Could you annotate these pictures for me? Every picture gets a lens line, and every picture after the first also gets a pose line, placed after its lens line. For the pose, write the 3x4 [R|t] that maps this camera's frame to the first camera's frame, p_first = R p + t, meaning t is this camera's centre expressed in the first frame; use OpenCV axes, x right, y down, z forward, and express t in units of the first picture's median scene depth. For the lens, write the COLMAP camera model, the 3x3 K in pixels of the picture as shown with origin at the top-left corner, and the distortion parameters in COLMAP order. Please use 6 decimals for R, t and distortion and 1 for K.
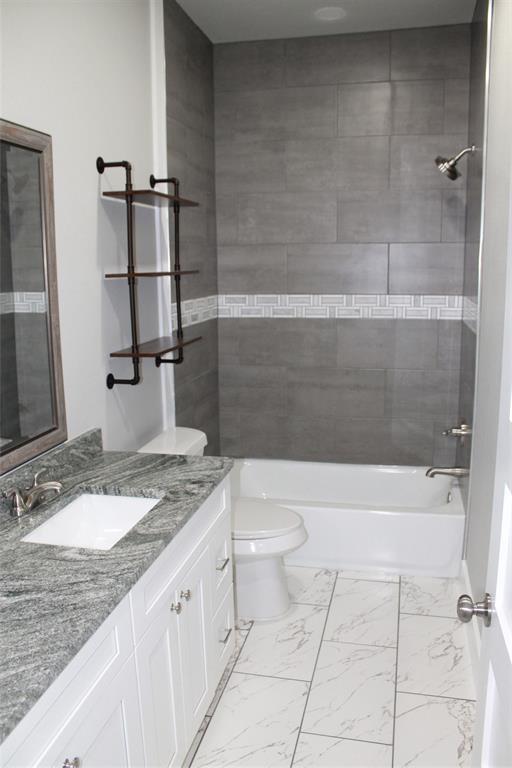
lens RADIAL K [[641.4, 0, 254.2], [0, 641.4, 383.4], [0, 0, 1]] dist [-0.162540, 0.132039]
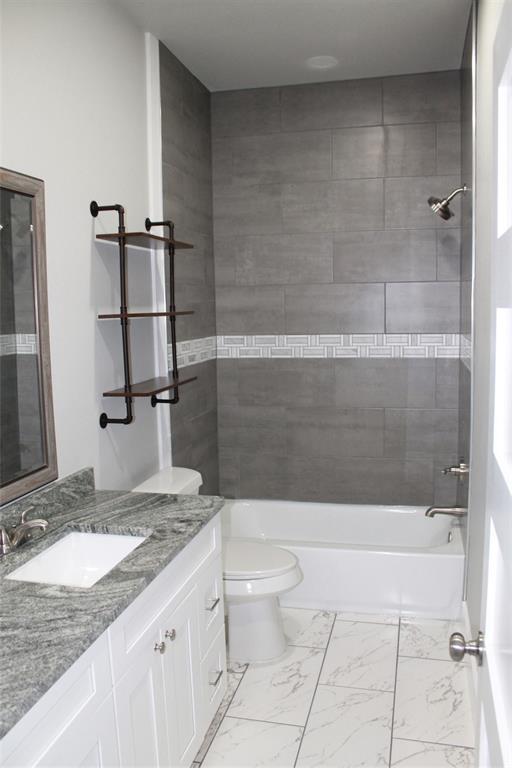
lens RADIAL K [[641.4, 0, 252.9], [0, 641.4, 383.6], [0, 0, 1]] dist [-0.162540, 0.132039]
pose [[0.999799, -0.006270, -0.019058, 0.028281], [0.004997, 0.997800, -0.066105, 0.005346], [0.019430, 0.065997, 0.997631, -0.003129]]
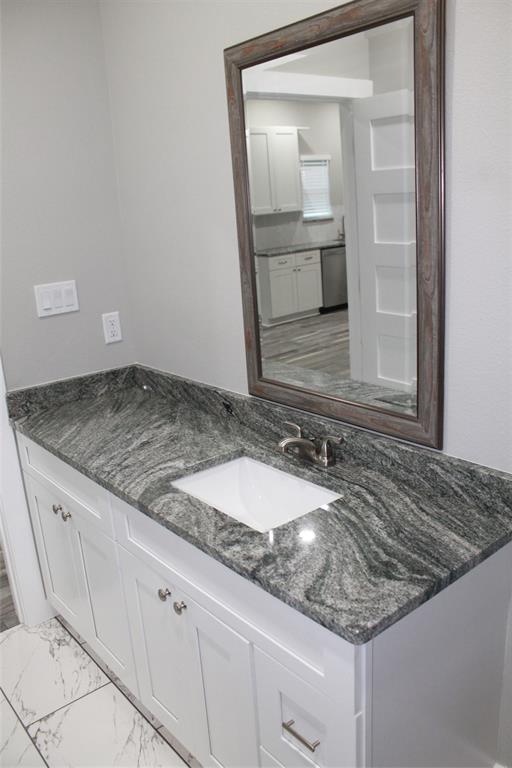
lens RADIAL K [[641.4, 0, 257.5], [0, 641.4, 383.1], [0, 0, 1]] dist [-0.162540, 0.132039]
pose [[-0.602288, 0.266395, -0.752518, 0.256348], [-0.077264, 0.918796, 0.387097, -0.183182], [0.794531, 0.291286, -0.532797, 0.974550]]
